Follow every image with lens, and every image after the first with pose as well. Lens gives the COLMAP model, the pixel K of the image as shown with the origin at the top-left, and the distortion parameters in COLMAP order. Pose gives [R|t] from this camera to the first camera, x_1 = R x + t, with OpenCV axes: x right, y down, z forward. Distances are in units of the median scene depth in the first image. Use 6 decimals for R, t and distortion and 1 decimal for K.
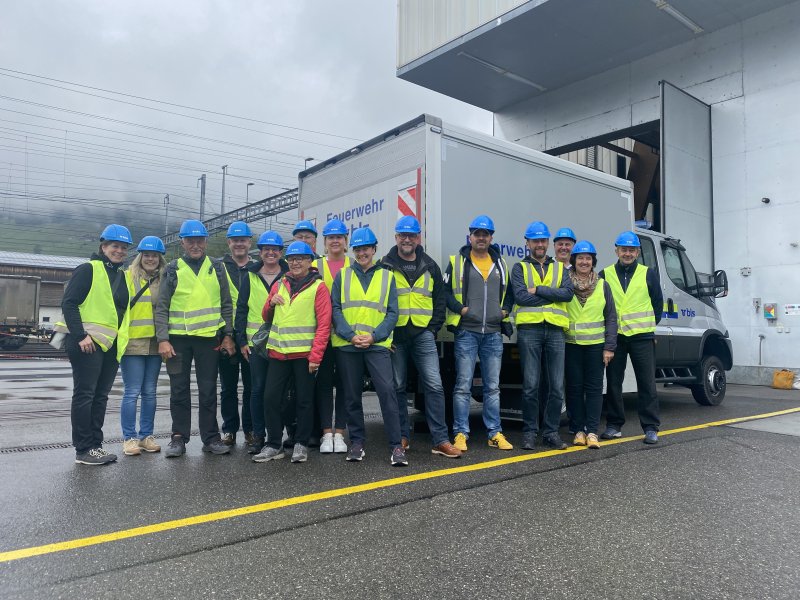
lens RADIAL K [[614.3, 0, 405.1], [0, 614.3, 298.2], [0, 0, 1]] dist [0.036094, -0.026120]
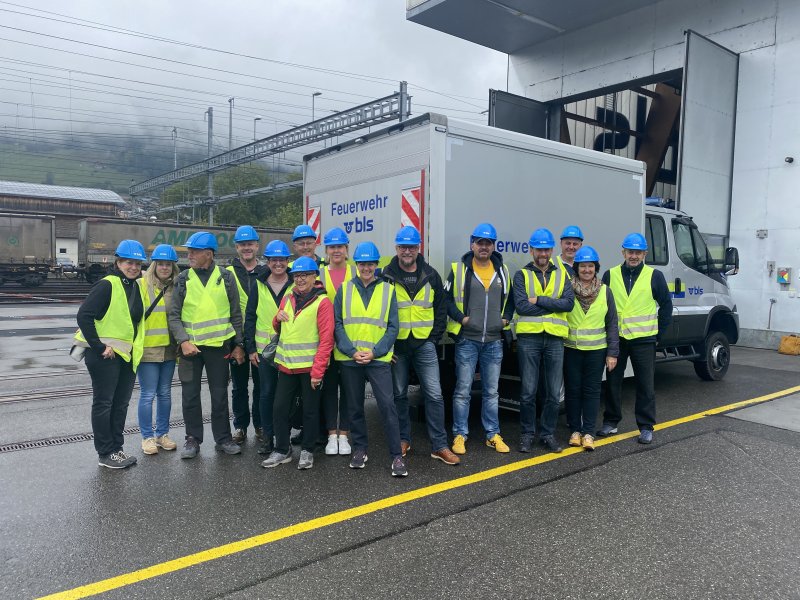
lens RADIAL K [[614.3, 0, 392.9], [0, 614.3, 304.1], [0, 0, 1]] dist [0.036094, -0.026120]
pose [[0.999295, 0.008640, -0.036537, 0.013253], [-0.003826, 0.991531, 0.129813, -0.132417], [0.037349, -0.129581, 0.990865, -0.008481]]
